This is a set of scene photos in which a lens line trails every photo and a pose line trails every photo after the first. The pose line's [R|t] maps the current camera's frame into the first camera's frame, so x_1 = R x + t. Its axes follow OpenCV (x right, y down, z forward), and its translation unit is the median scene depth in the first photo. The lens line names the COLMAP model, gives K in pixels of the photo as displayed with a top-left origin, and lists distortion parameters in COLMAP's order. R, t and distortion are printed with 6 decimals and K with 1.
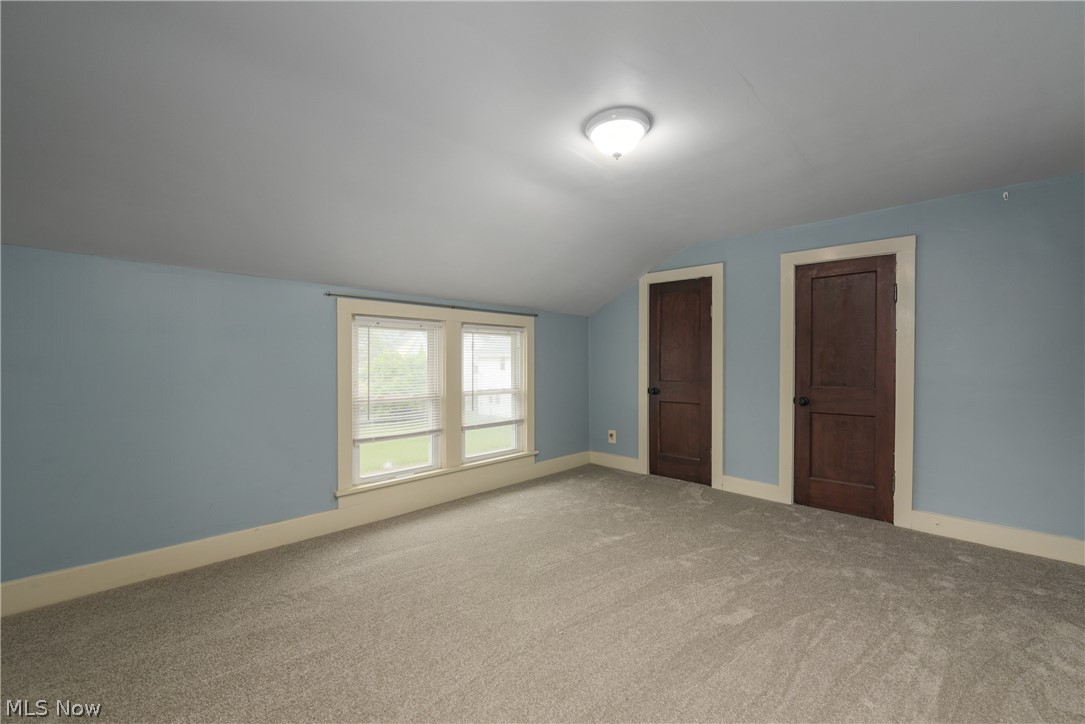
lens RADIAL K [[451.8, 0, 543.2], [0, 451.8, 365.9], [0, 0, 1]] dist [-0.002026, -0.000370]
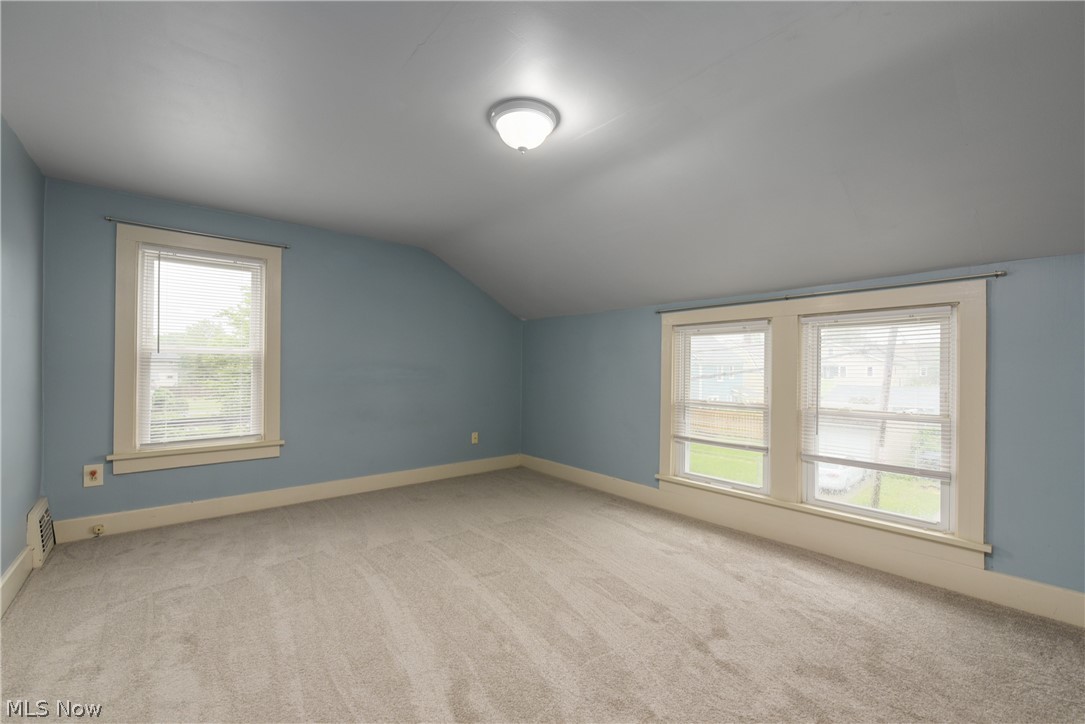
lens RADIAL K [[451.8, 0, 543.2], [0, 451.8, 365.9], [0, 0, 1]] dist [-0.002026, -0.000370]
pose [[-0.106524, -0.003634, -0.994304, 0.618832], [-0.013523, 0.999906, -0.002205, -0.004328], [0.994218, 0.013211, -0.106563, 0.647207]]
